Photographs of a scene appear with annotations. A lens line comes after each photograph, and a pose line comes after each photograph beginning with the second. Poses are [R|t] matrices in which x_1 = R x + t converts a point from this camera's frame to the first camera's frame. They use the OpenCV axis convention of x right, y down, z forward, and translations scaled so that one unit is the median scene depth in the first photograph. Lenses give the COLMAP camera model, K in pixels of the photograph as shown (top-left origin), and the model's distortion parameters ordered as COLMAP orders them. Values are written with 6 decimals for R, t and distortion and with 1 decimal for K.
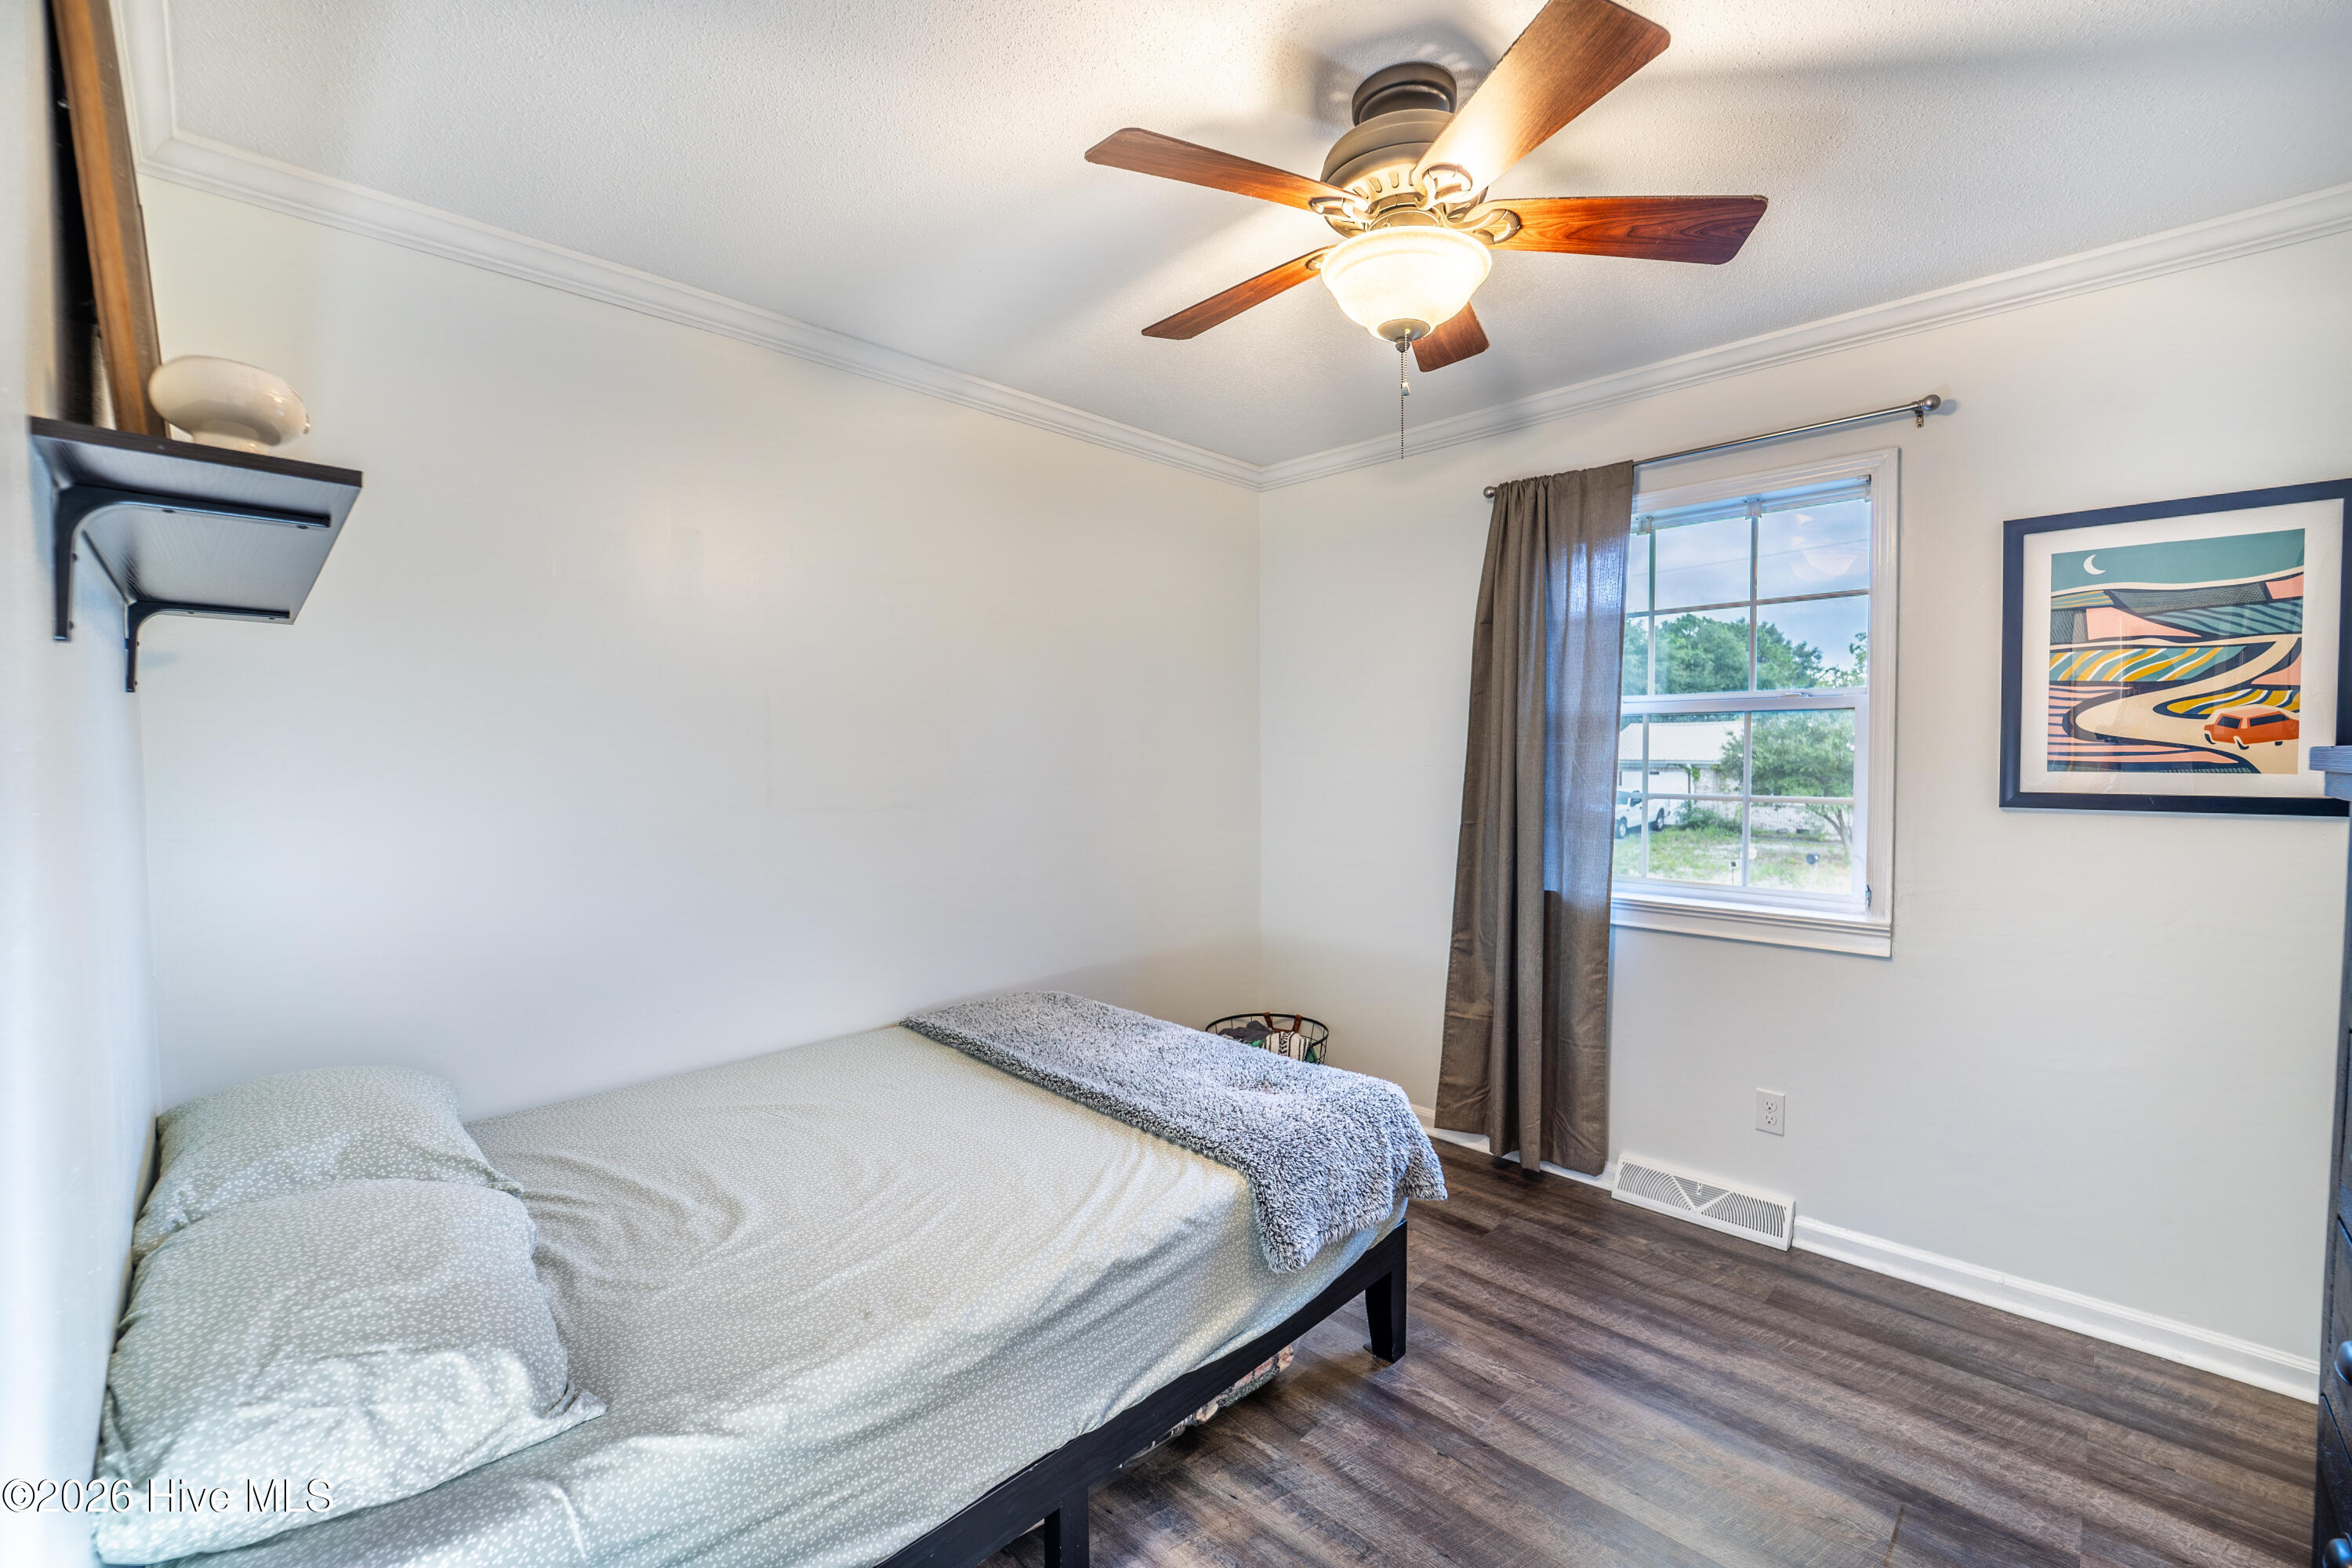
lens RADIAL K [[965.4, 0, 1178.1], [0, 965.4, 781.2], [0, 0, 1]] dist [-0.014907, -0.000388]
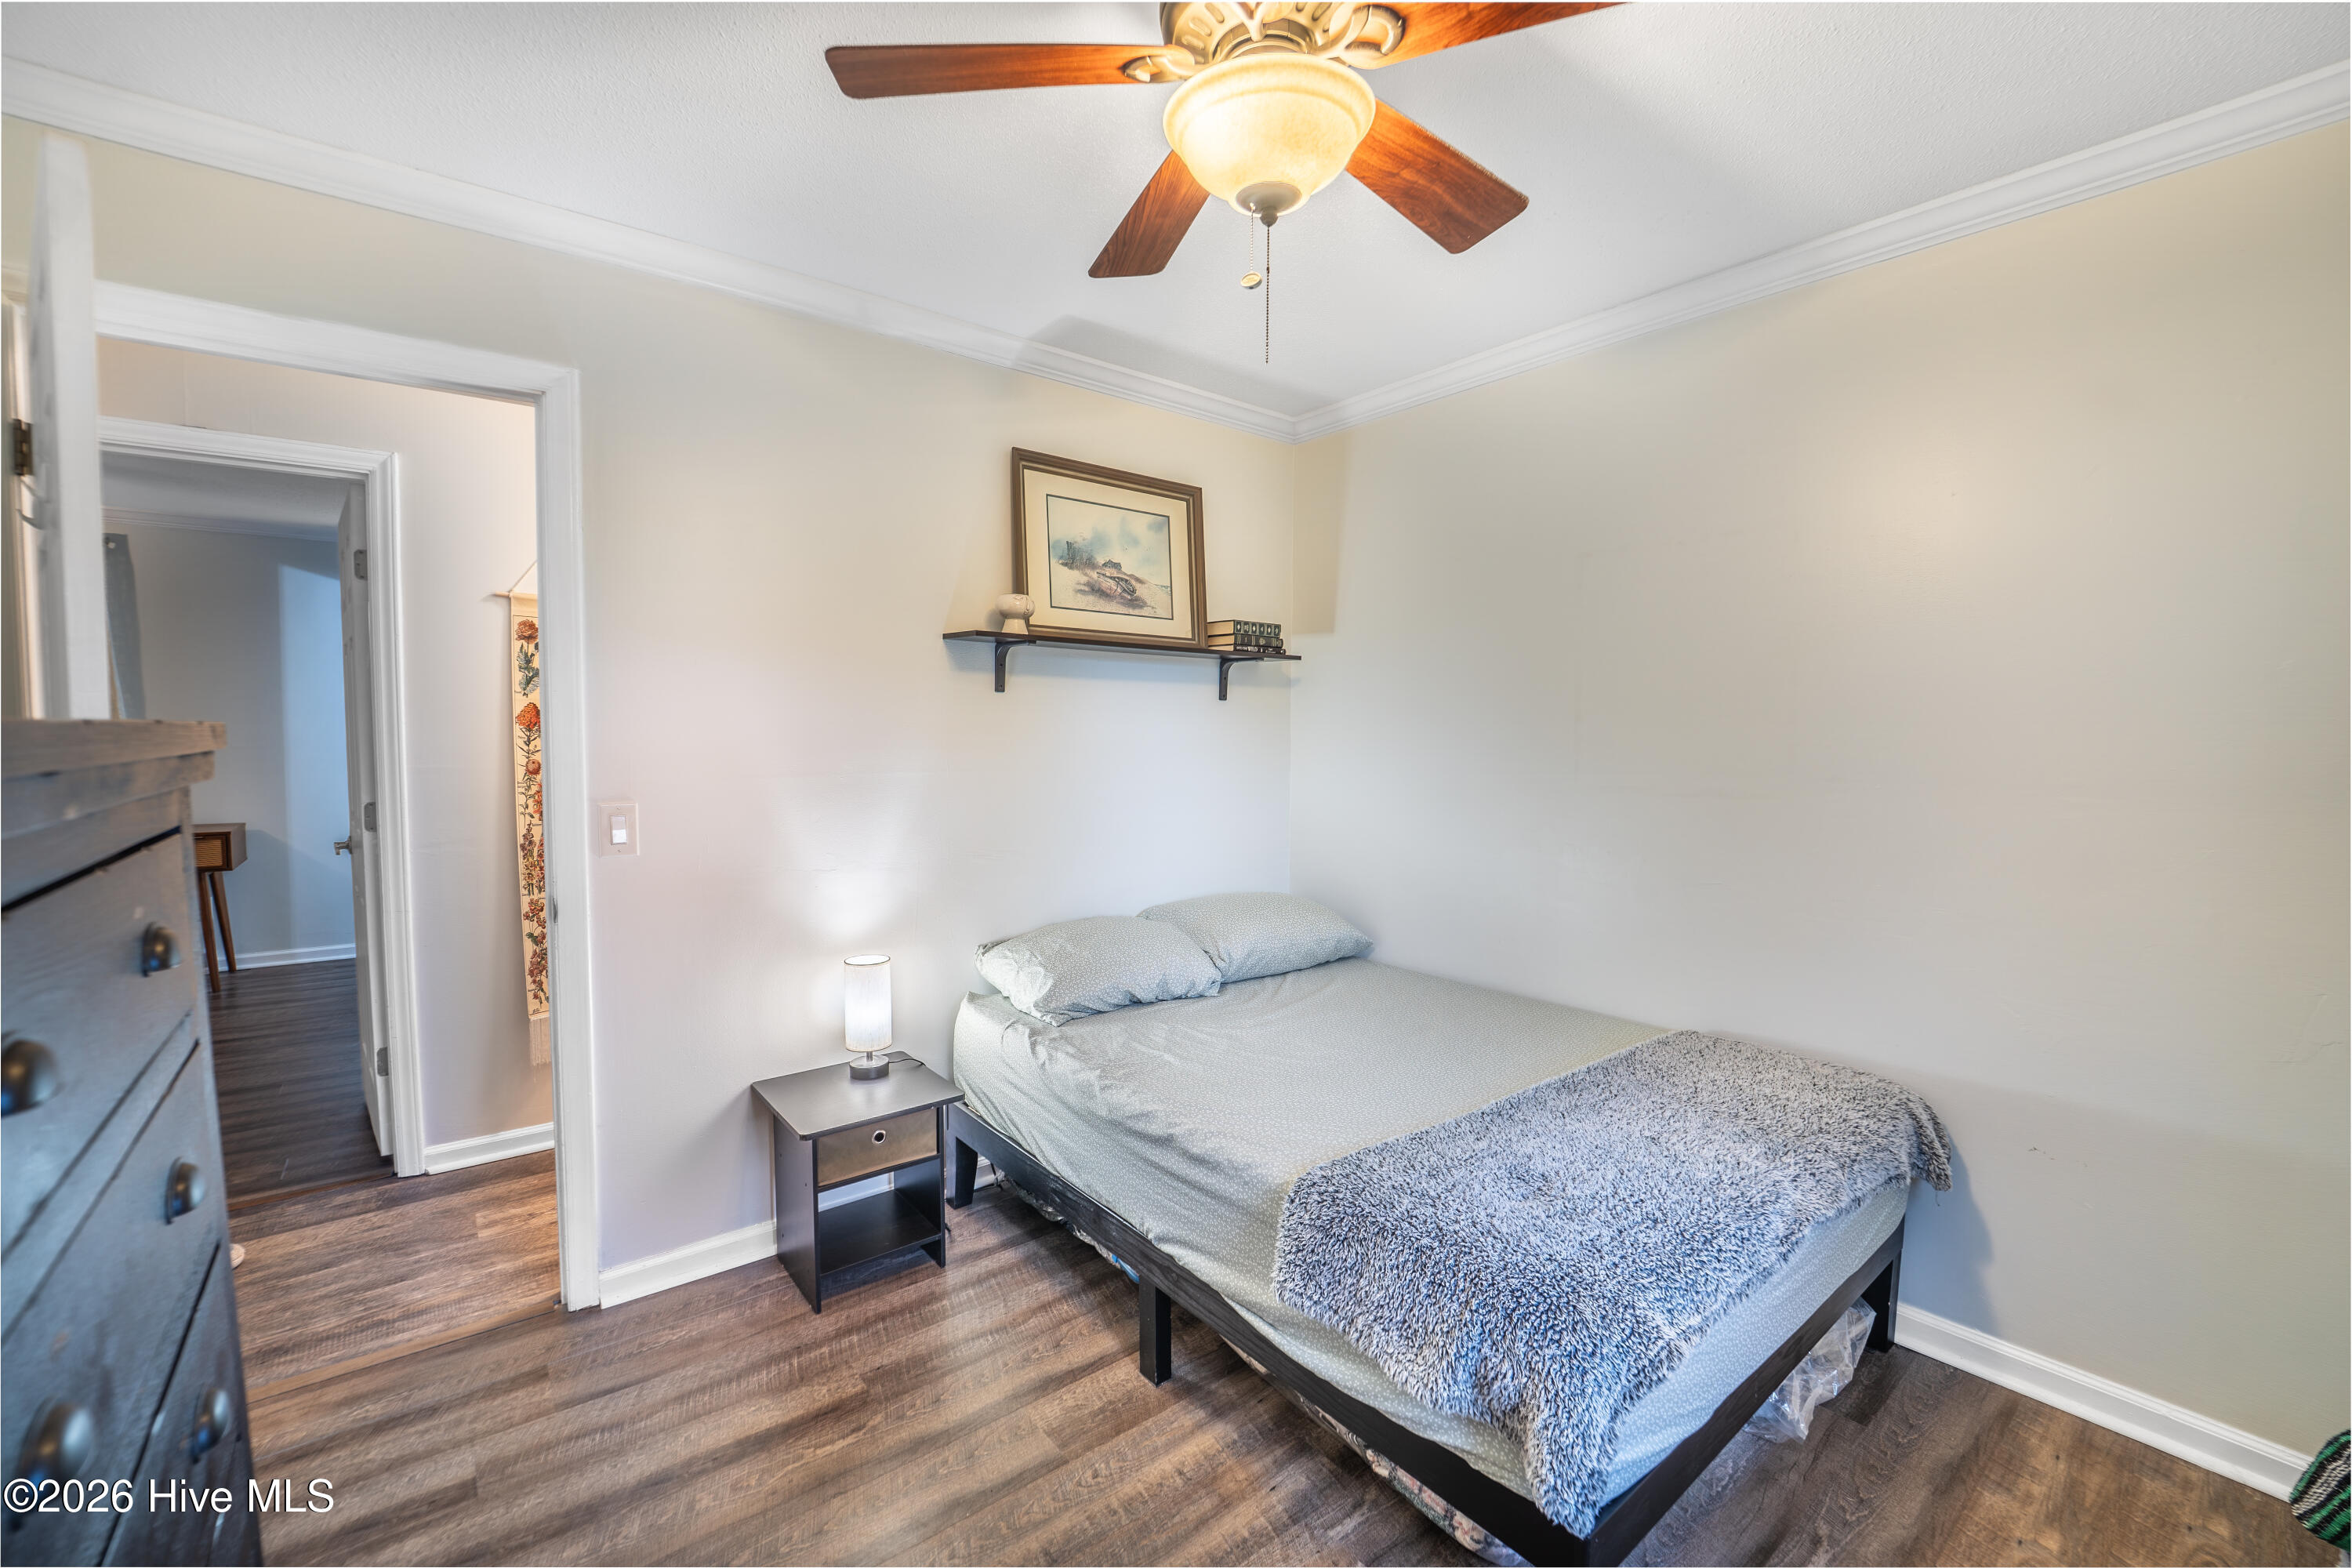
lens RADIAL K [[965.4, 0, 1179.5], [0, 965.4, 779.6], [0, 0, 1]] dist [-0.014907, -0.000388]
pose [[-0.121069, 0.055323, -0.991101, 1.075744], [-0.031742, 0.997719, 0.059570, -0.030687], [0.992136, 0.038671, -0.119037, 1.071701]]
